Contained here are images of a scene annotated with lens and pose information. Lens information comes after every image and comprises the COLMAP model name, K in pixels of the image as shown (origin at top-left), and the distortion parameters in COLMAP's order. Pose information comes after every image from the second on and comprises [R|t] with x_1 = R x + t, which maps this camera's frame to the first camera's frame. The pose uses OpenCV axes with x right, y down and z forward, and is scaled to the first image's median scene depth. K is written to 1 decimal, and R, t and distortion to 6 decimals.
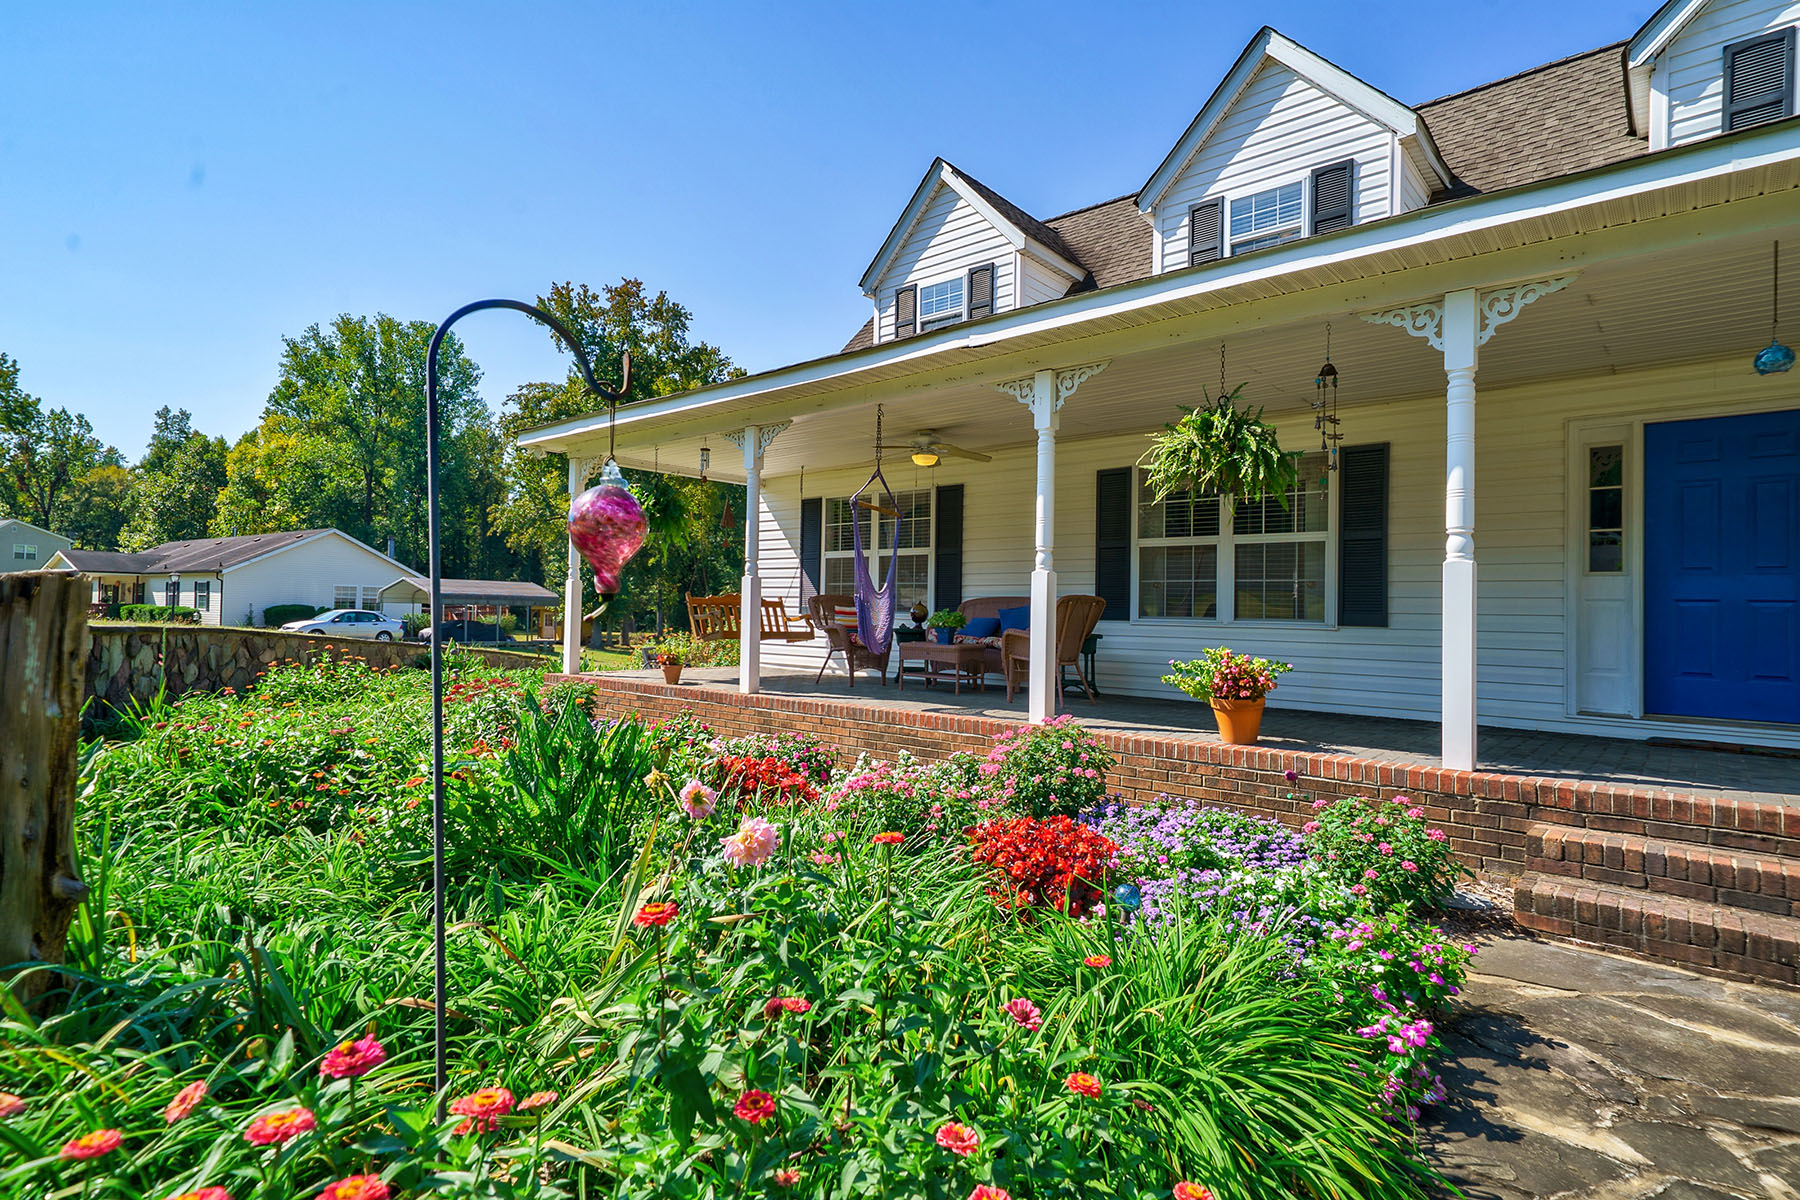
lens RADIAL K [[890.9, 0, 900.0], [0, 890.9, 600.0], [0, 0, 1]] dist [0.021215, -0.000818]
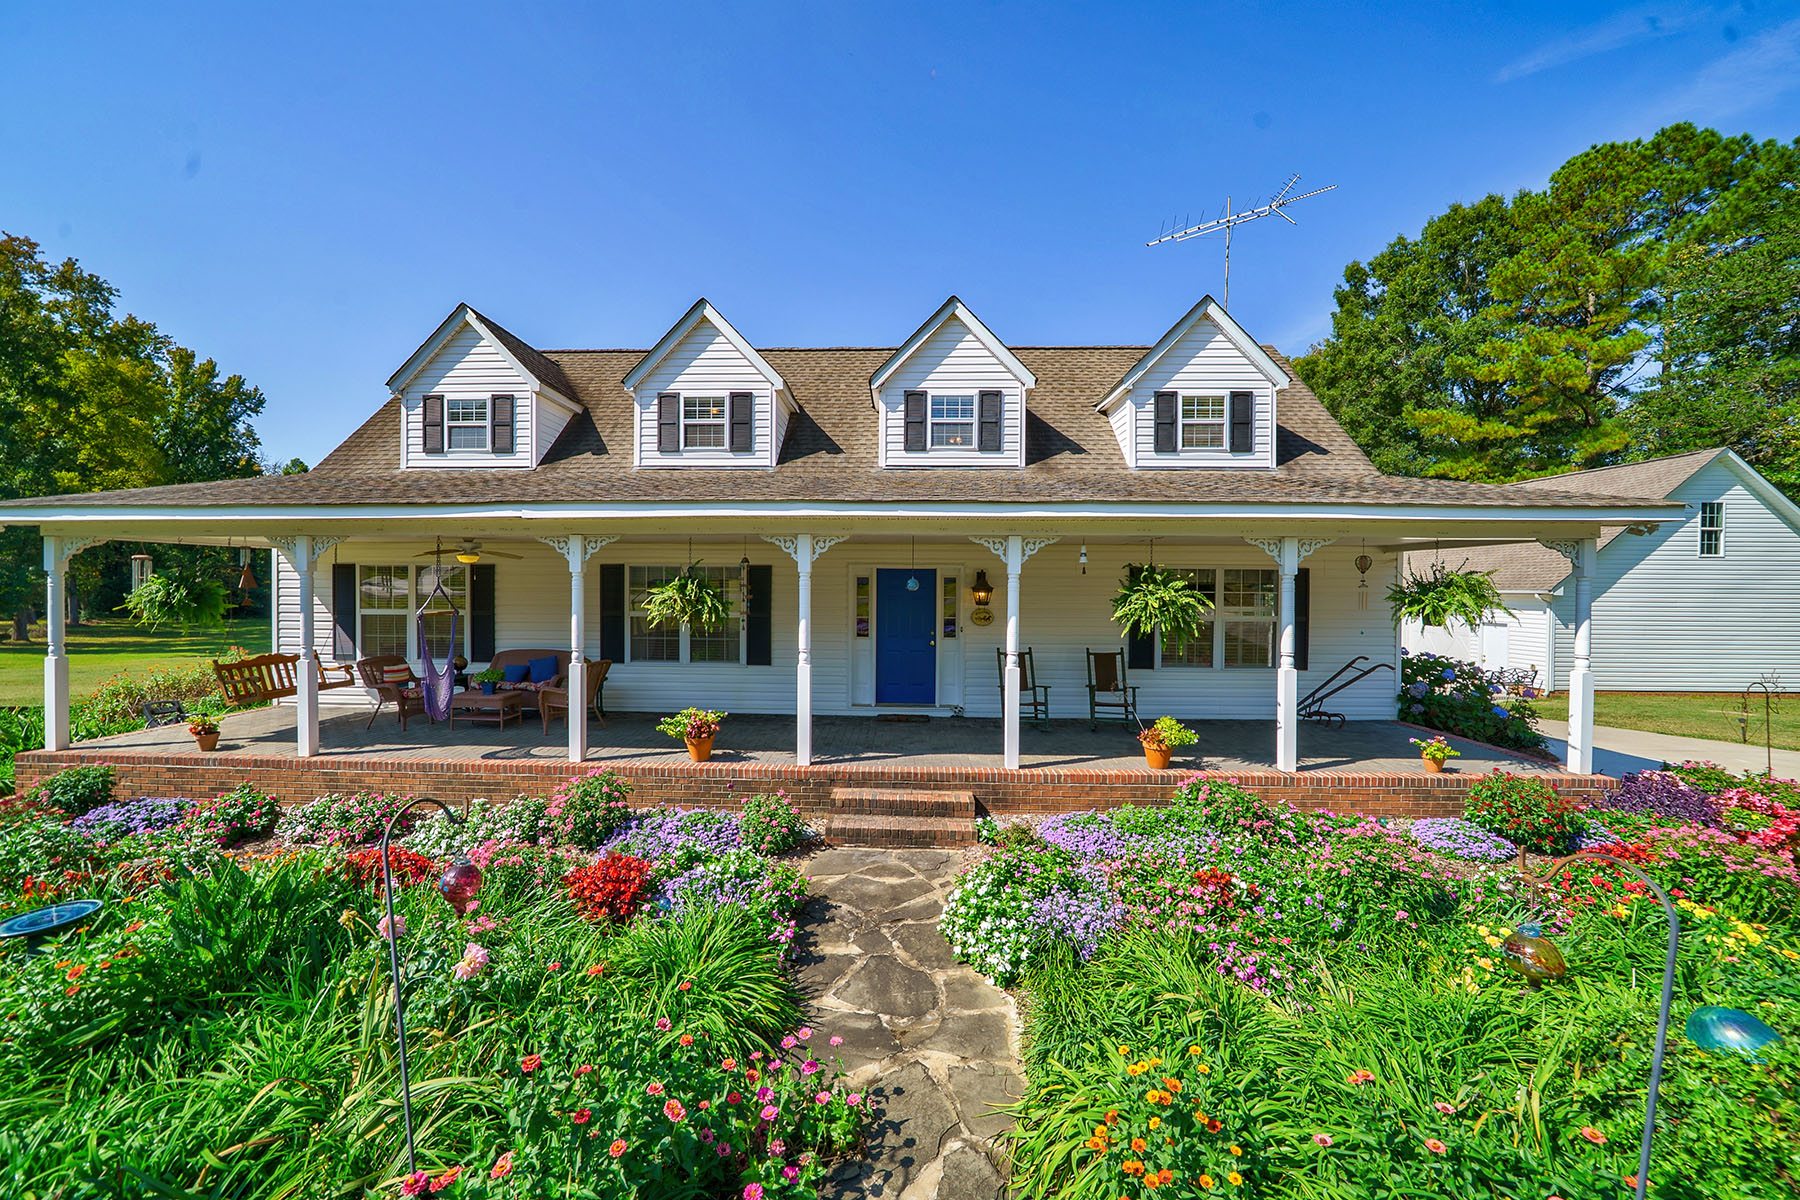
lens RADIAL K [[641.1, 0, 876.0], [0, 641.1, 592.6], [0, 0, 1]] dist [-0.025159, 0.003282]
pose [[0.782831, -0.024811, 0.621740, -0.103699], [-0.006641, 0.998815, 0.048220, -0.186607], [-0.622199, -0.041877, 0.781738, -0.159453]]
